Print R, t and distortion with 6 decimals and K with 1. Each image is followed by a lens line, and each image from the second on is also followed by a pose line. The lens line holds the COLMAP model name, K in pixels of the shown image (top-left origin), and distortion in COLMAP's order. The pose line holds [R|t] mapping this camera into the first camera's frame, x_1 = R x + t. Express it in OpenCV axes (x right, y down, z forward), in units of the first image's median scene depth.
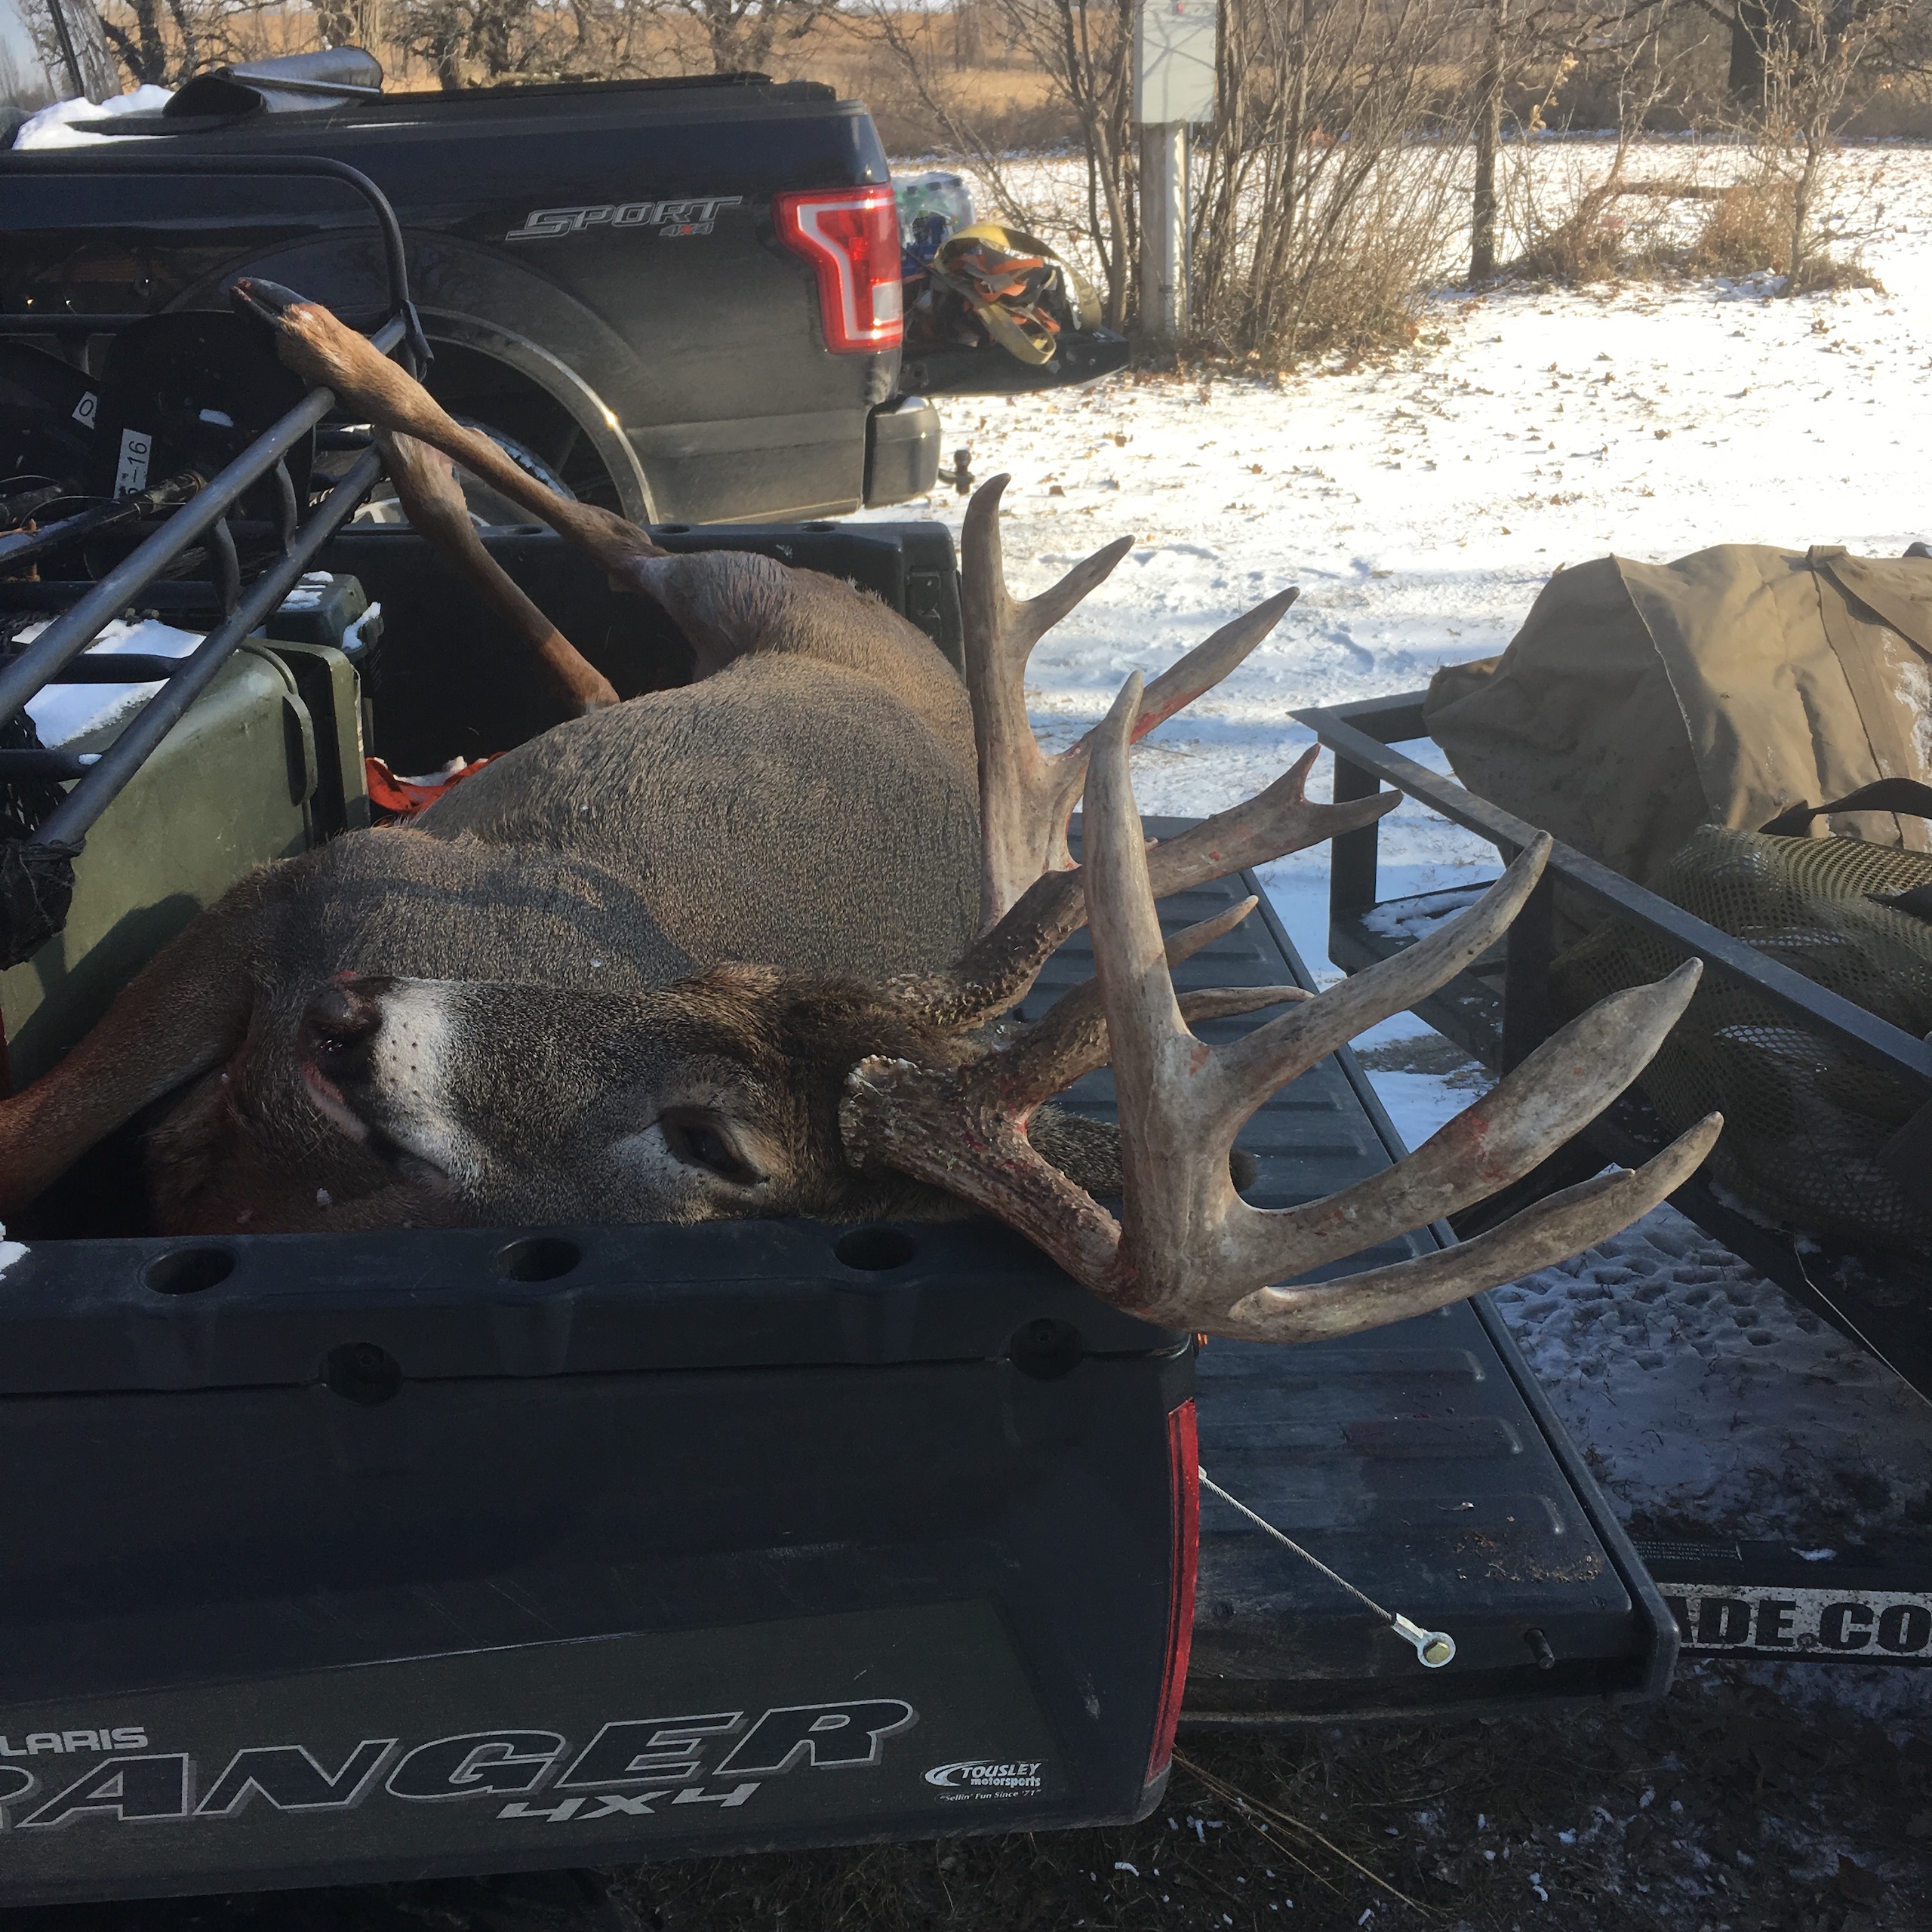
lens RADIAL K [[2201.7, 0, 968.0], [0, 2201.7, 969.3], [0, 0, 1]] dist [0.018579, 0.000000]
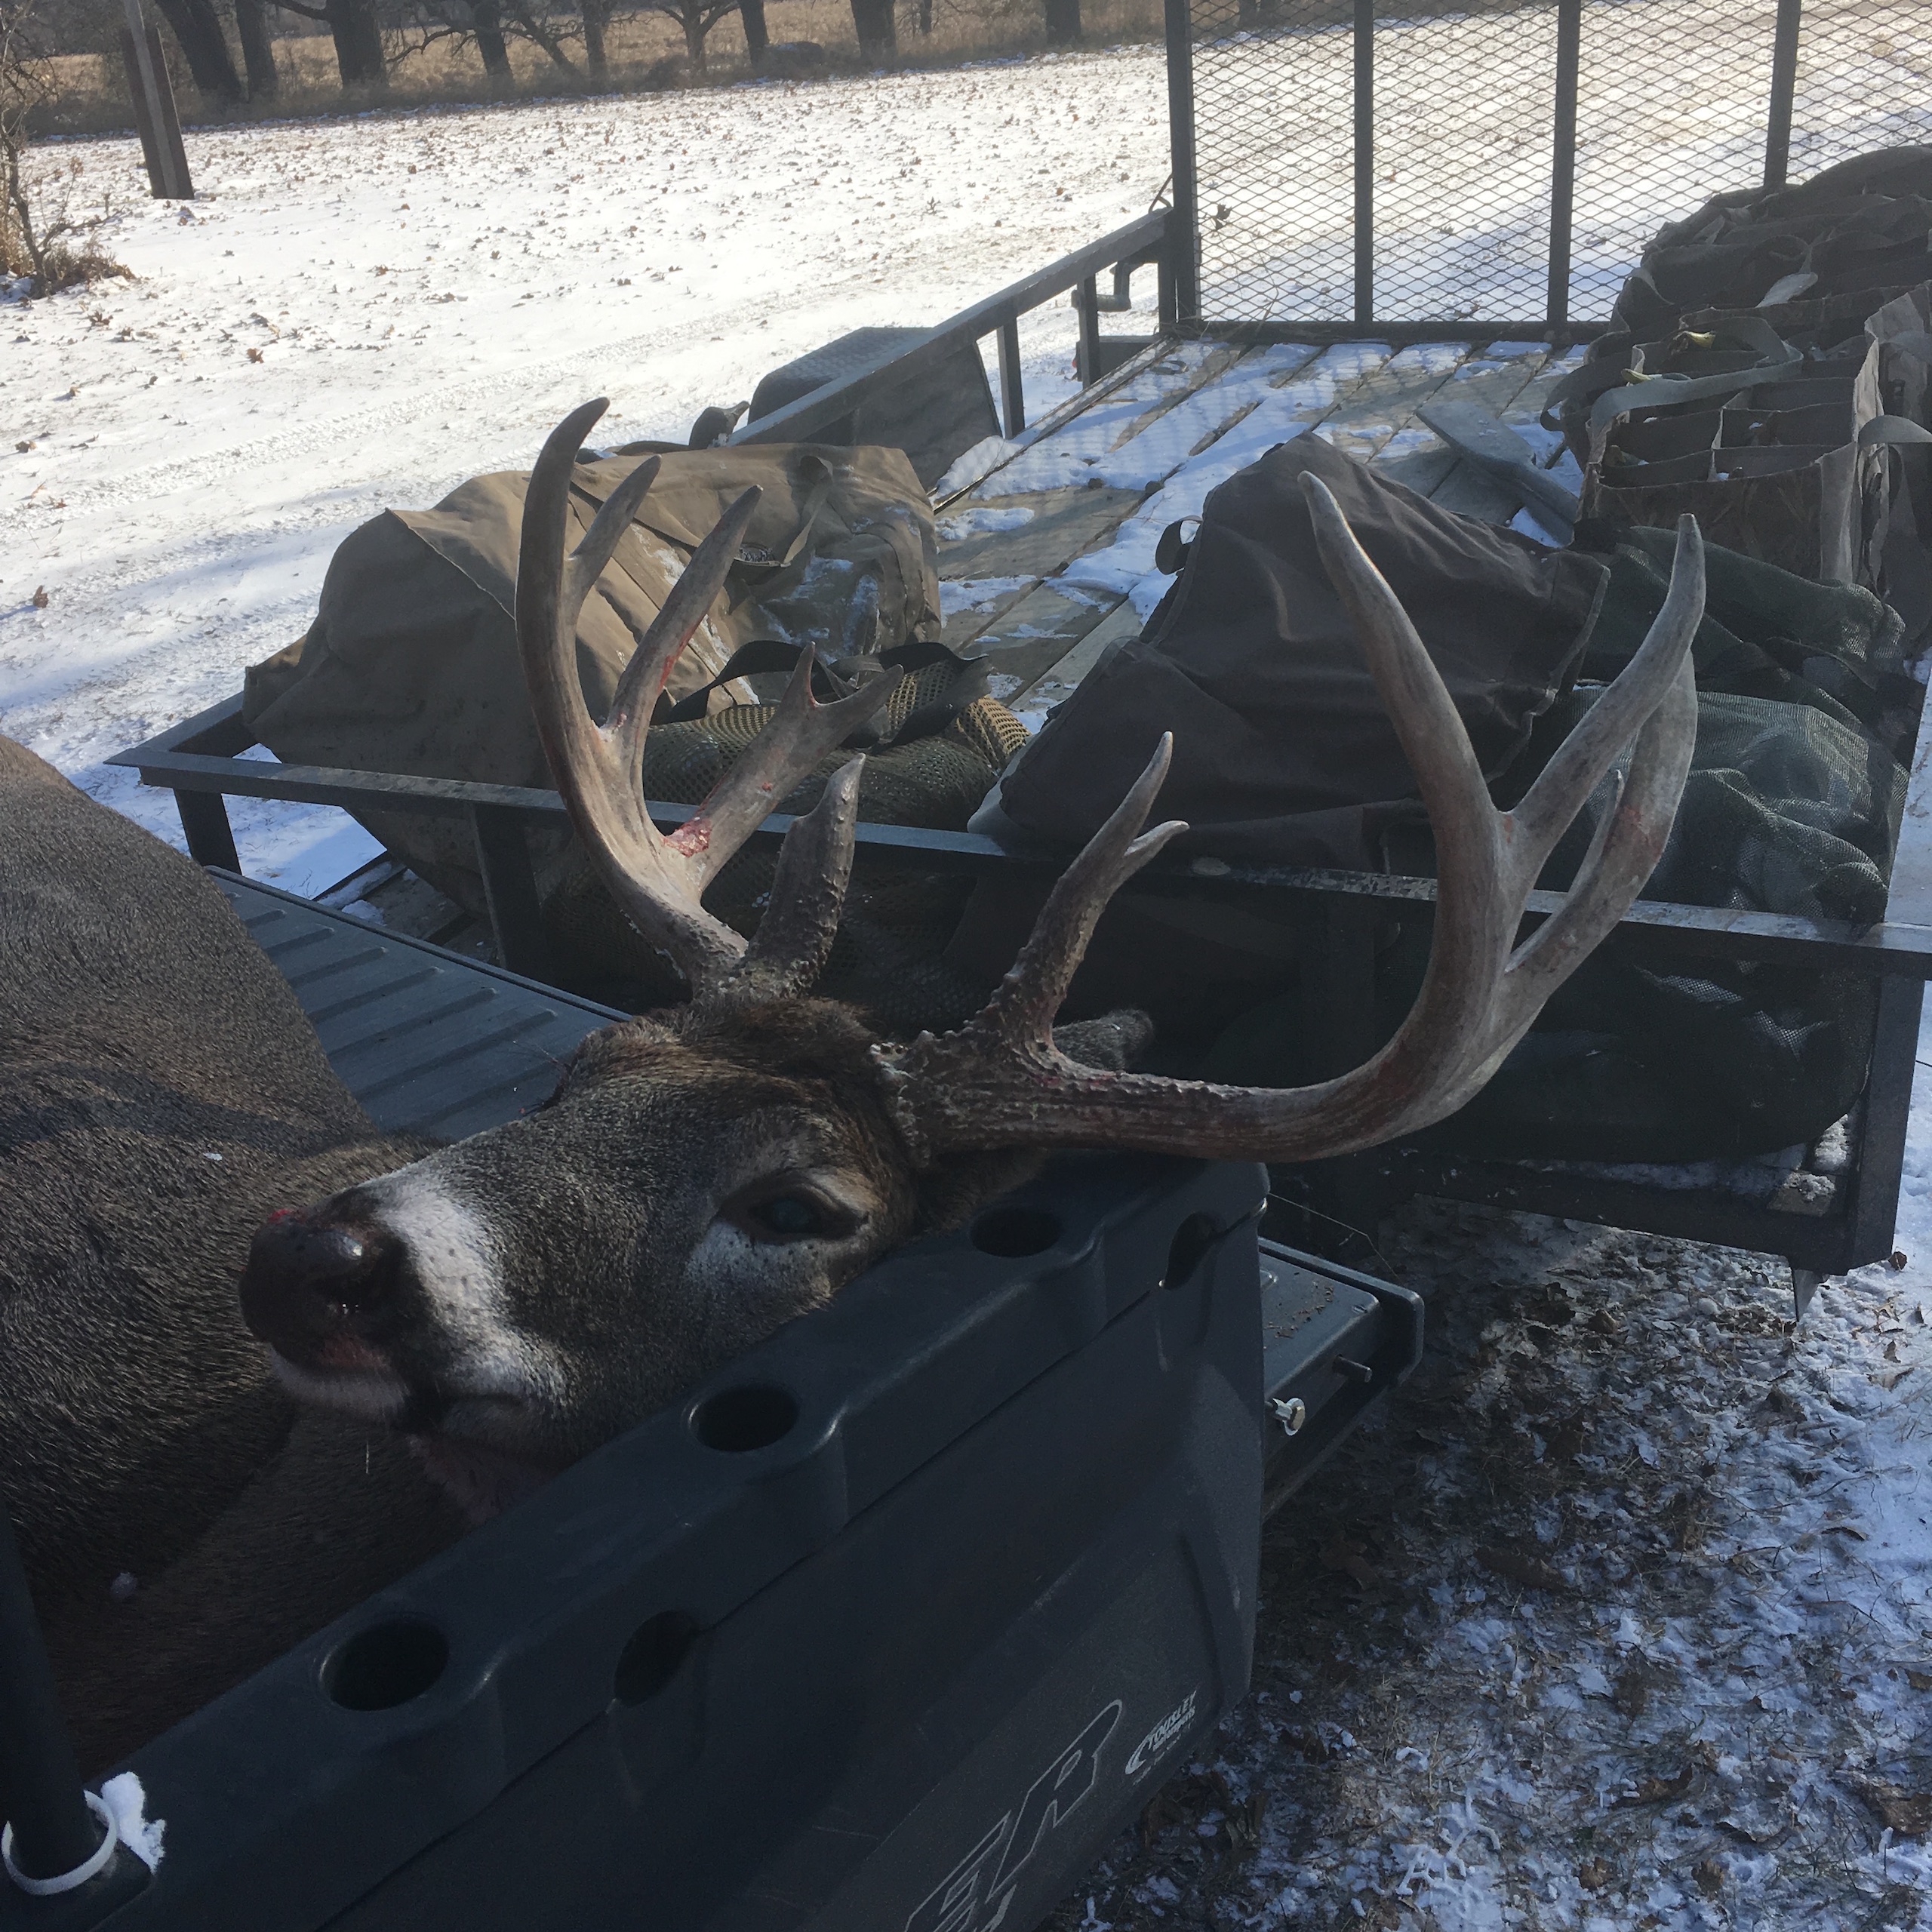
lens RADIAL K [[2201.7, 0, 968.0], [0, 2201.7, 963.9], [0, 0, 1]] dist [0.018579, 0.000000]
pose [[0.693844, -0.340931, 0.634308, -0.217170], [0.344557, 0.930632, 0.123304, -0.033093], [-0.632346, 0.133001, 0.763184, 0.122119]]
